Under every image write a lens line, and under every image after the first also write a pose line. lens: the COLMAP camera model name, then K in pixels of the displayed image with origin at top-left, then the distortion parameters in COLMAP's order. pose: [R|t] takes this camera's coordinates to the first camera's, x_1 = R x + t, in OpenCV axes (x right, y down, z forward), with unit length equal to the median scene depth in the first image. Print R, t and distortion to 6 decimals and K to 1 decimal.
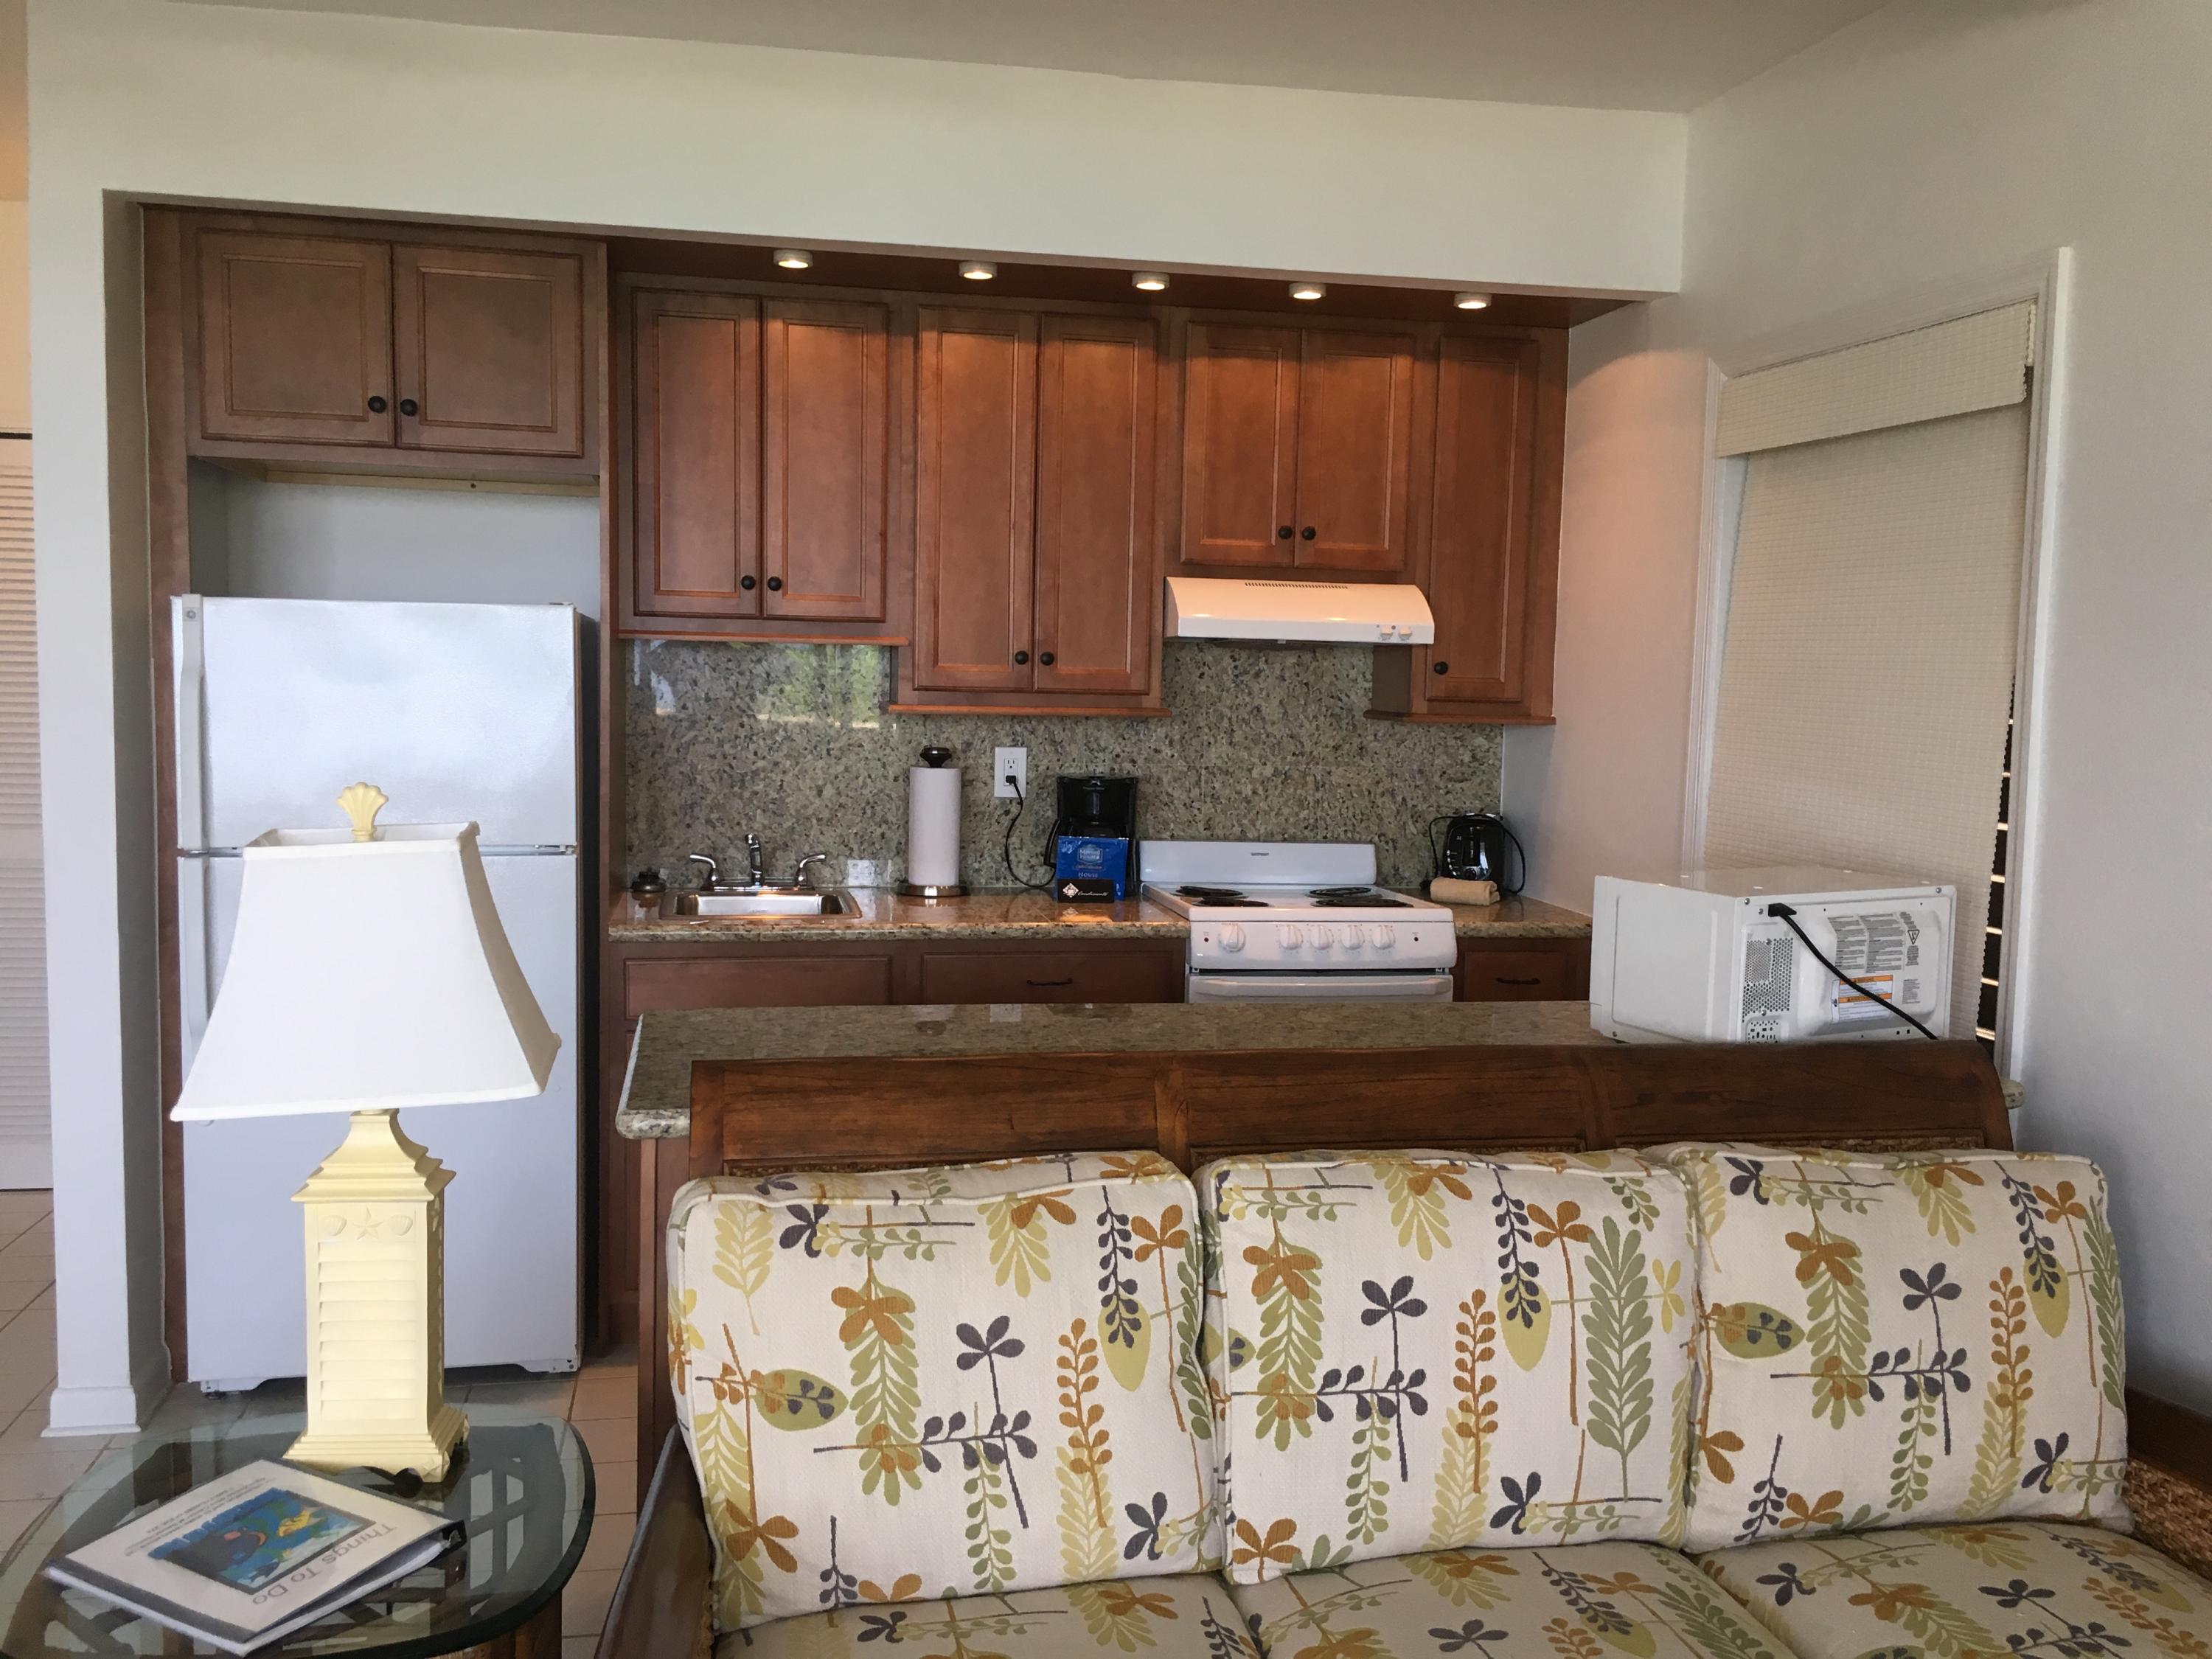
lens RADIAL K [[1882.8, 0, 1100.3], [0, 1882.8, 829.2], [0, 0, 1]] dist [0.061563, -0.074745]
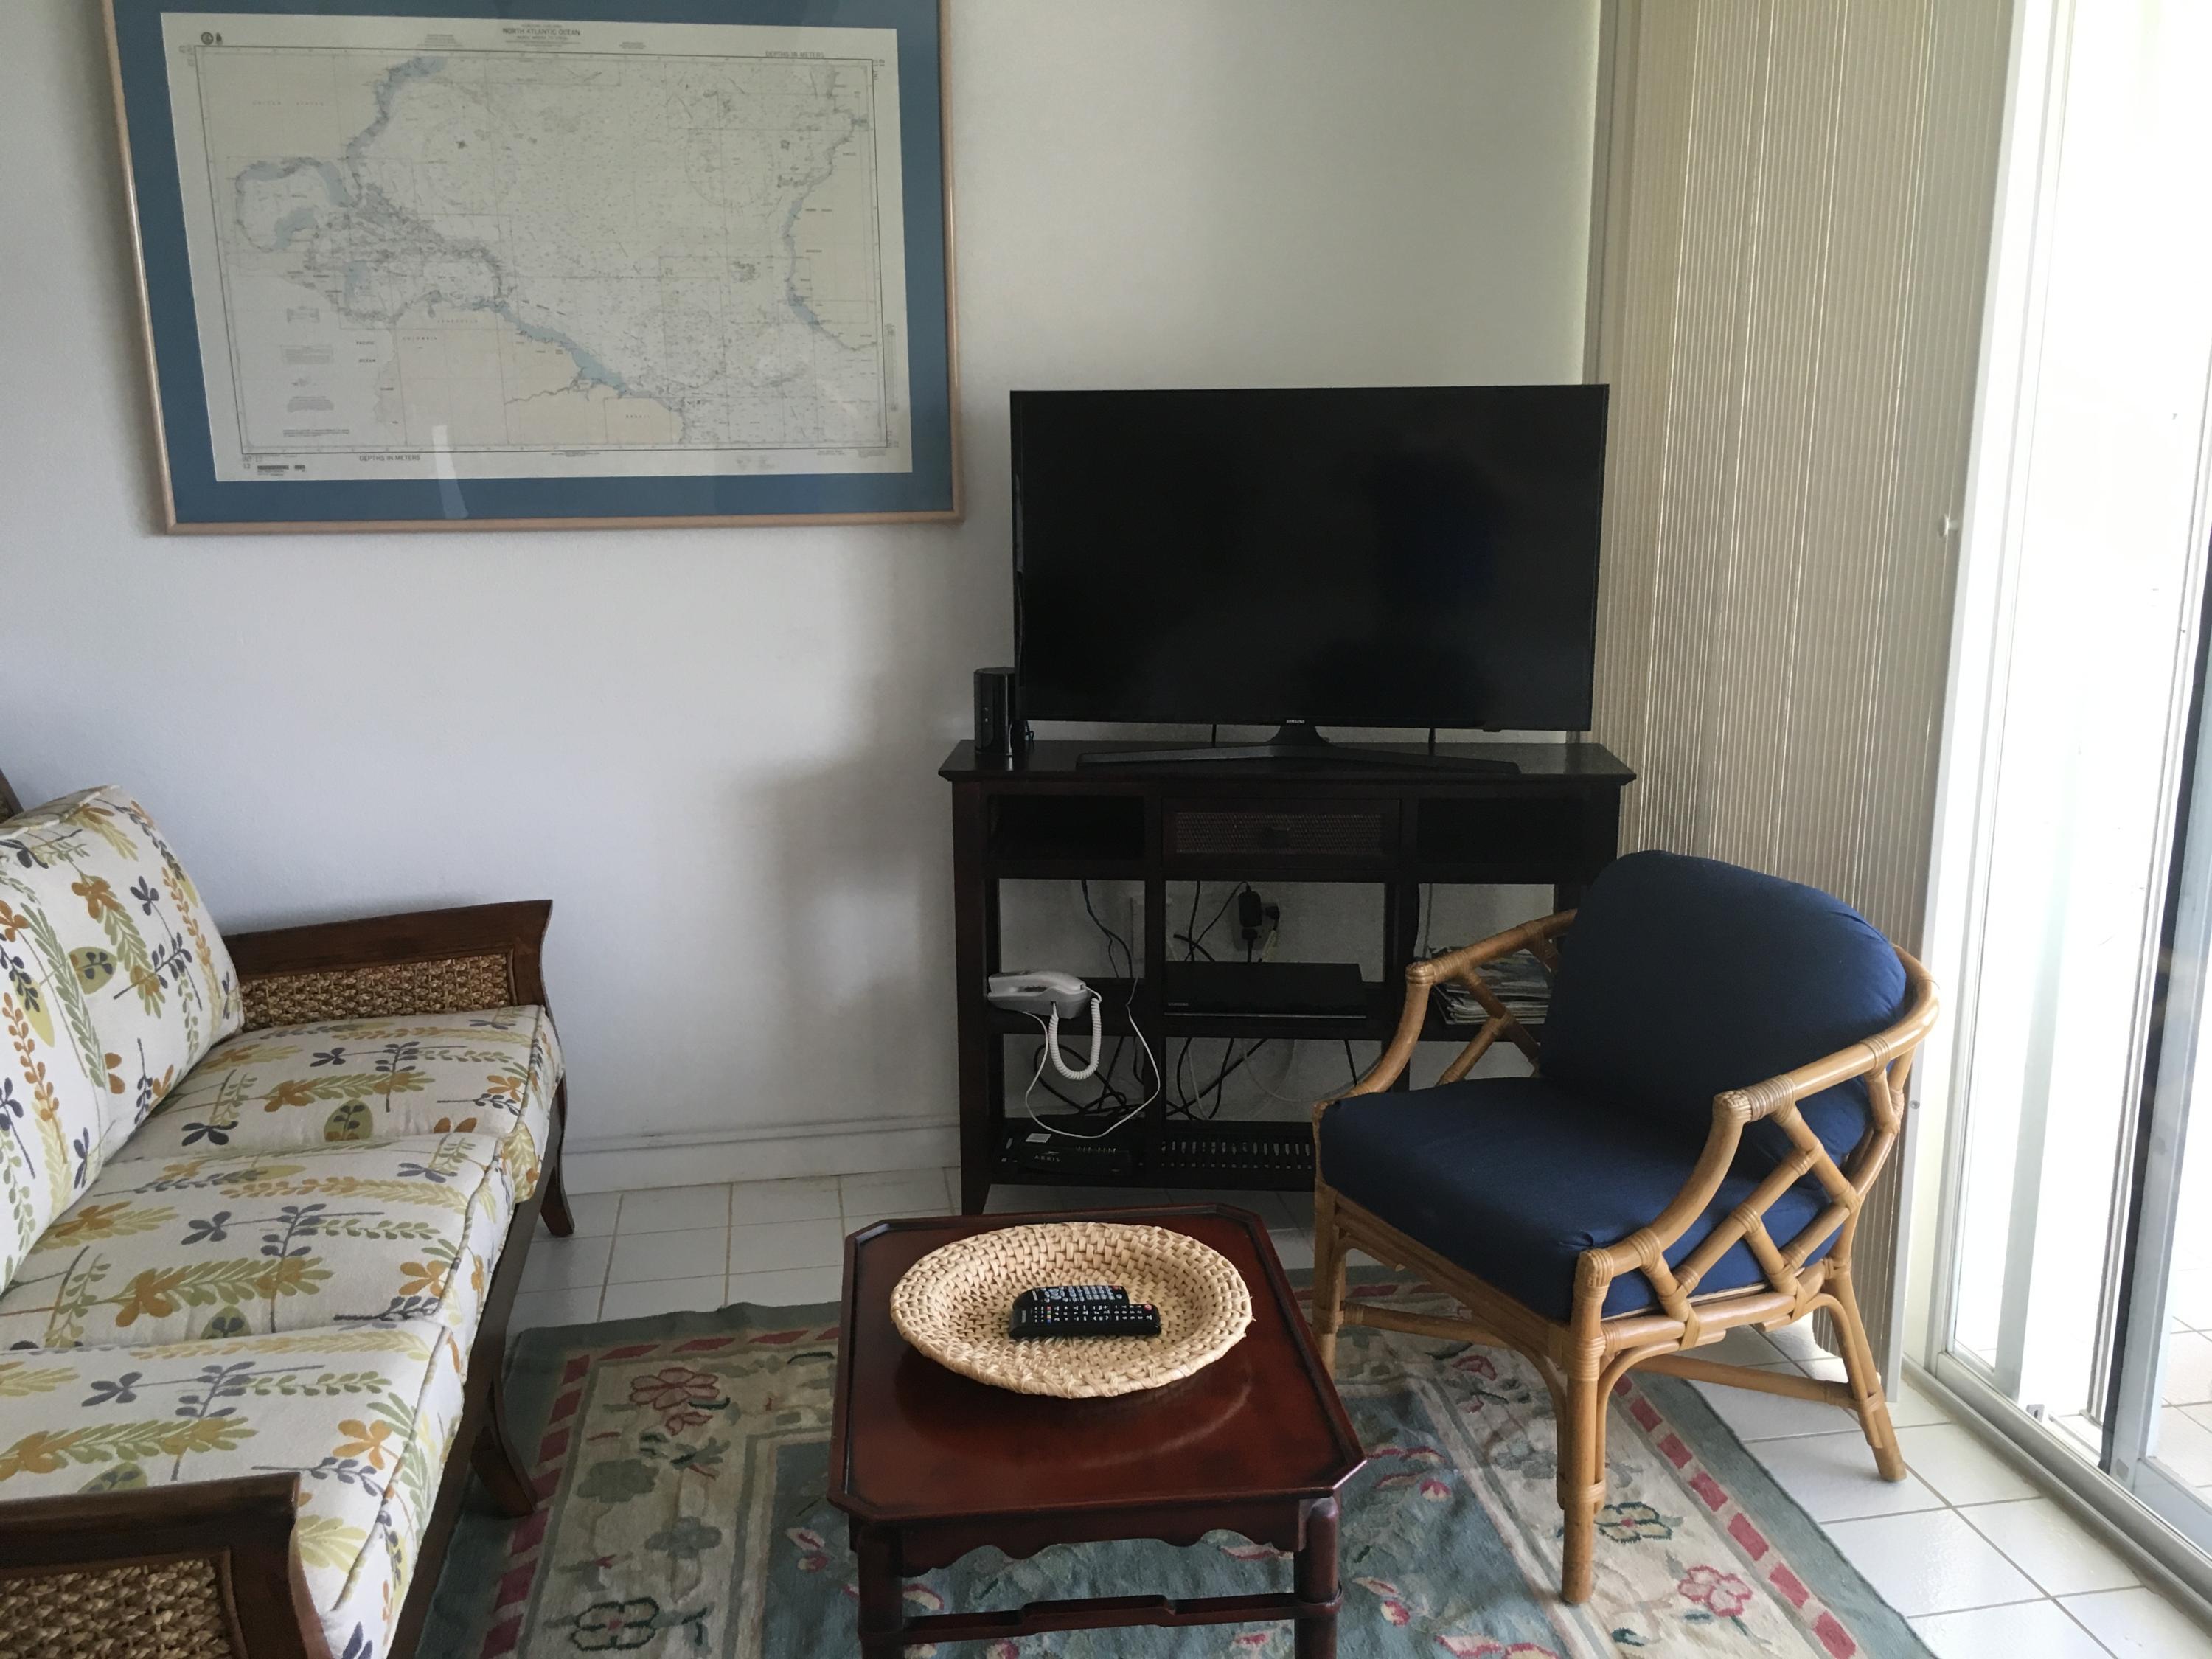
lens RADIAL K [[1882.8, 0, 1098.0], [0, 1882.8, 825.4], [0, 0, 1]] dist [0.061563, -0.074745]
pose [[0.014885, -0.231327, 0.972762, -0.755957], [0.095242, 0.968775, 0.228921, -0.029816], [-0.995343, 0.089240, 0.036452, 0.329407]]
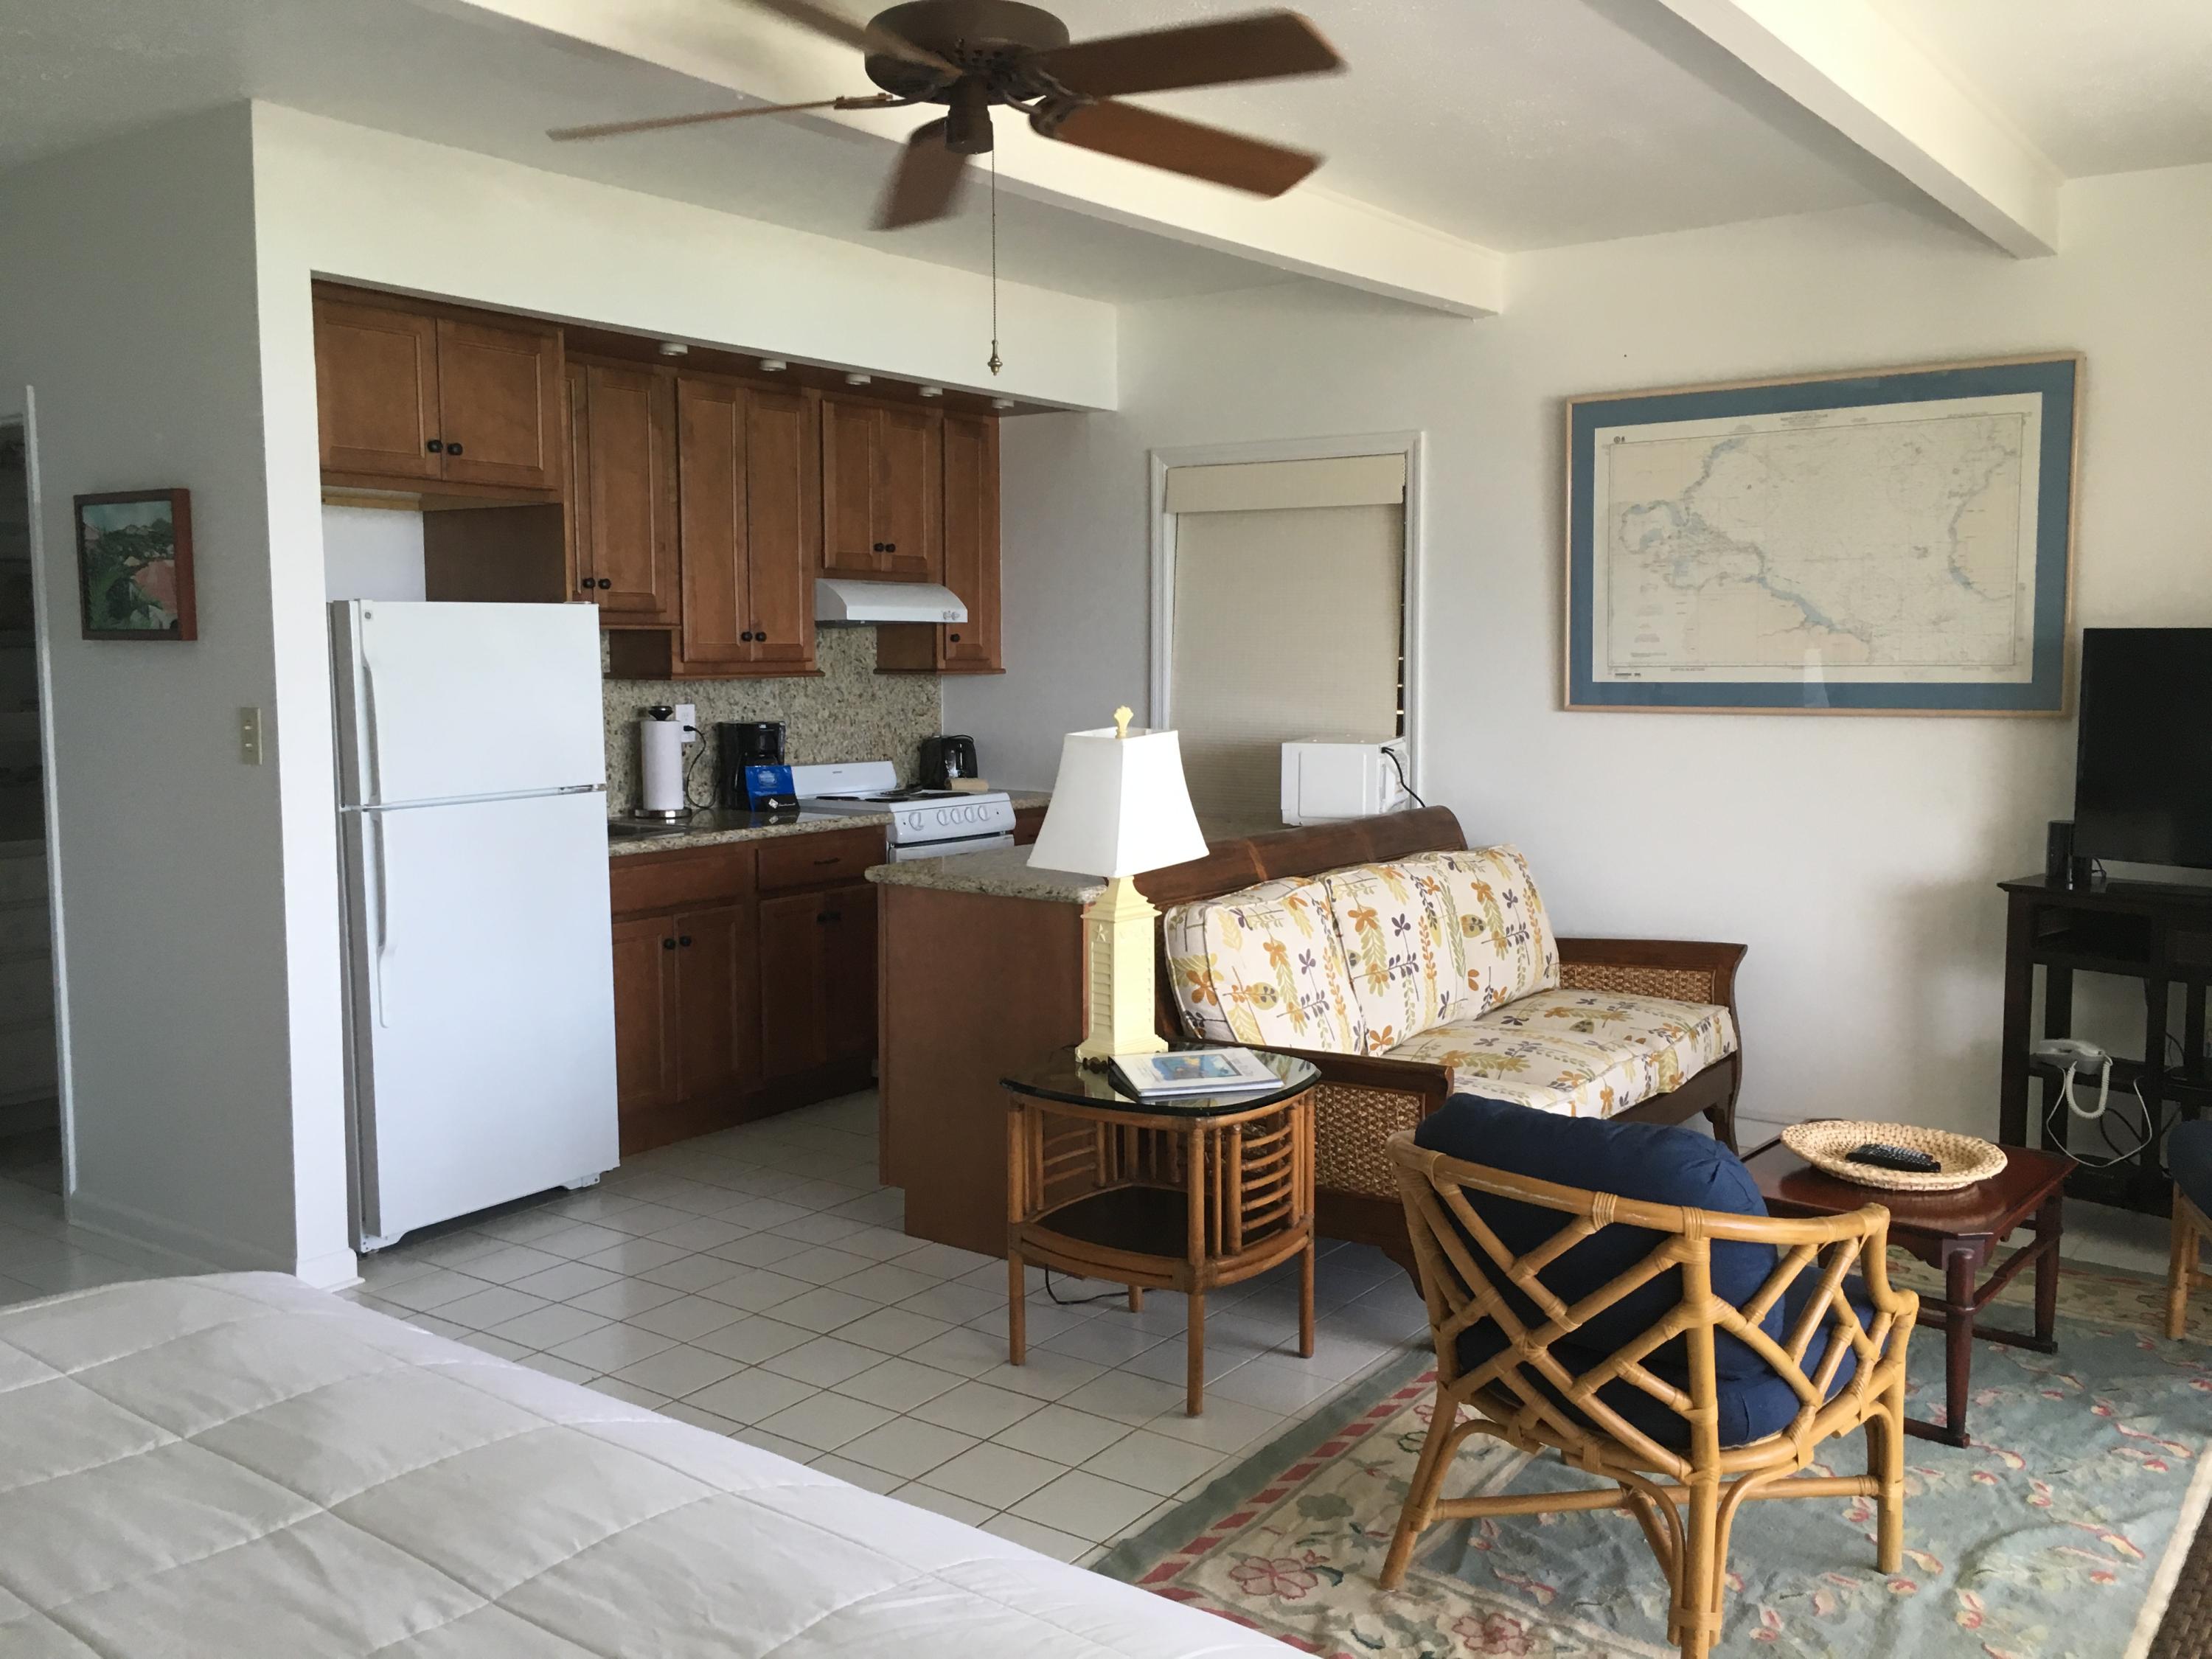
lens RADIAL K [[1882.8, 0, 1103.1], [0, 1882.8, 826.5], [0, 0, 1]] dist [0.061563, -0.074745]
pose [[0.726416, -0.089619, 0.681386, -1.486454], [0.078260, 0.995799, 0.047541, 0.004235], [-0.682784, 0.018791, 0.730378, -0.345075]]
